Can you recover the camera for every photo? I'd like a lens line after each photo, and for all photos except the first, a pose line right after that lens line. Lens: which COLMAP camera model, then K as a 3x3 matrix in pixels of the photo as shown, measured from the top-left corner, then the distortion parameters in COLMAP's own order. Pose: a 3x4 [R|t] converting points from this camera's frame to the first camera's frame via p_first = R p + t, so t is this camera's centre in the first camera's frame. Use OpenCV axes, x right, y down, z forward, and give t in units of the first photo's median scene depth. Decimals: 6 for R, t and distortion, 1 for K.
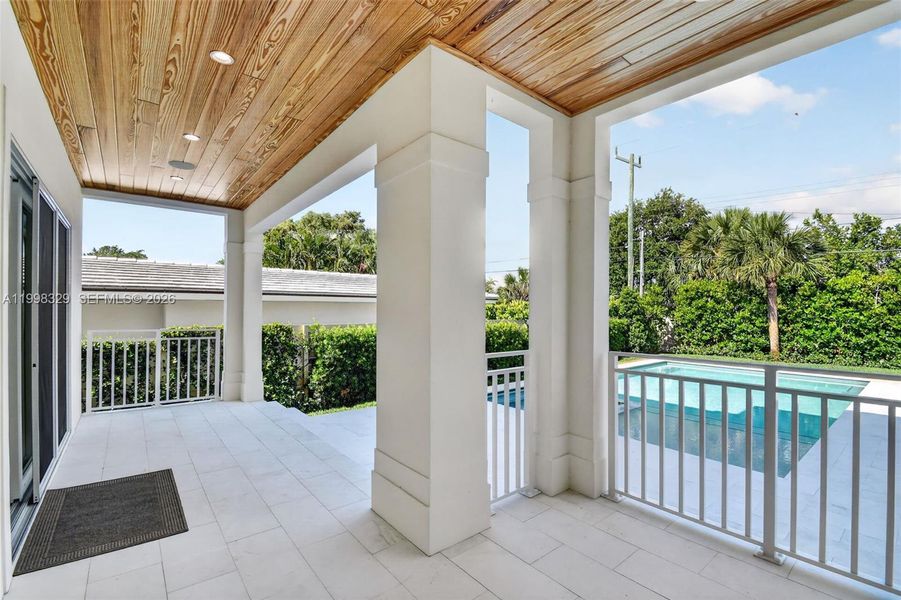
lens RADIAL K [[393.4, 0, 455.0], [0, 393.4, 309.0], [0, 0, 1]] dist [0.009463, -0.014513]
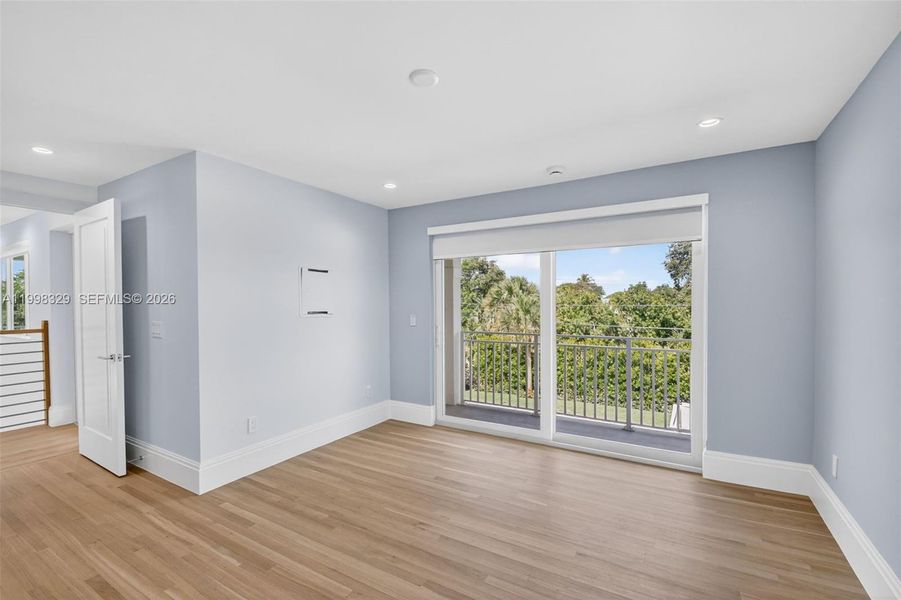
lens RADIAL K [[393.4, 0, 453.6], [0, 393.4, 306.9], [0, 0, 1]] dist [0.009463, -0.014513]
pose [[0.940526, -0.012238, 0.339503, 0.041394], [0.008616, 0.999889, 0.012175, -0.201819], [-0.339614, -0.008525, 0.940526, -0.264368]]
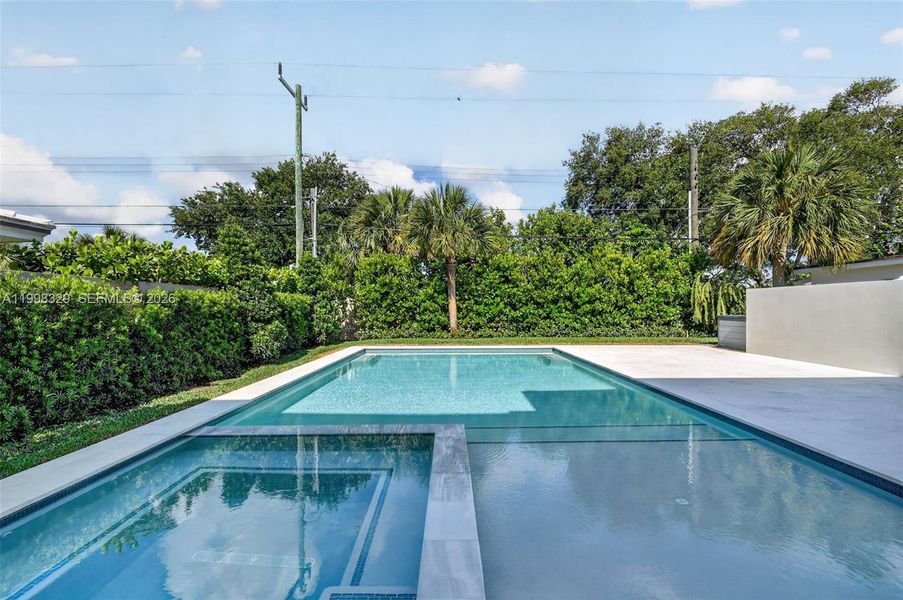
lens RADIAL K [[394.3, 0, 452.3], [0, 394.3, 311.0], [0, 0, 1]] dist [0.009463, -0.014513]
pose [[0.635975, -0.013785, 0.771587, 0.048635], [0.006152, 0.999899, 0.012793, 0.045947], [-0.771685, -0.003389, 0.635996, 0.344503]]
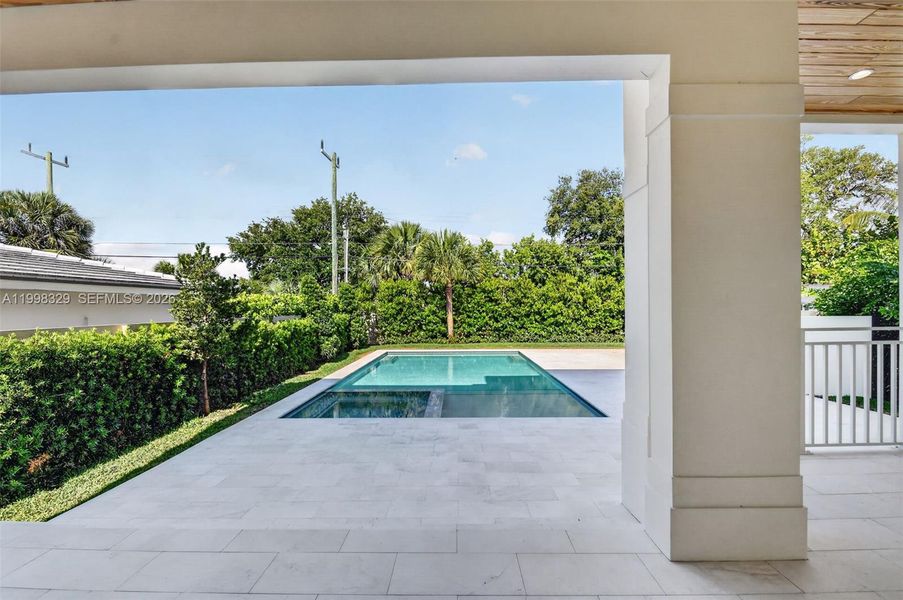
lens RADIAL K [[394.3, 0, 452.4], [0, 394.3, 307.6], [0, 0, 1]] dist [0.009463, -0.014513]
pose [[0.647430, -0.008456, 0.762078, -0.164192], [0.007702, 0.999960, 0.004552, 0.005743], [-0.762086, 0.002922, 0.647469, 0.135257]]
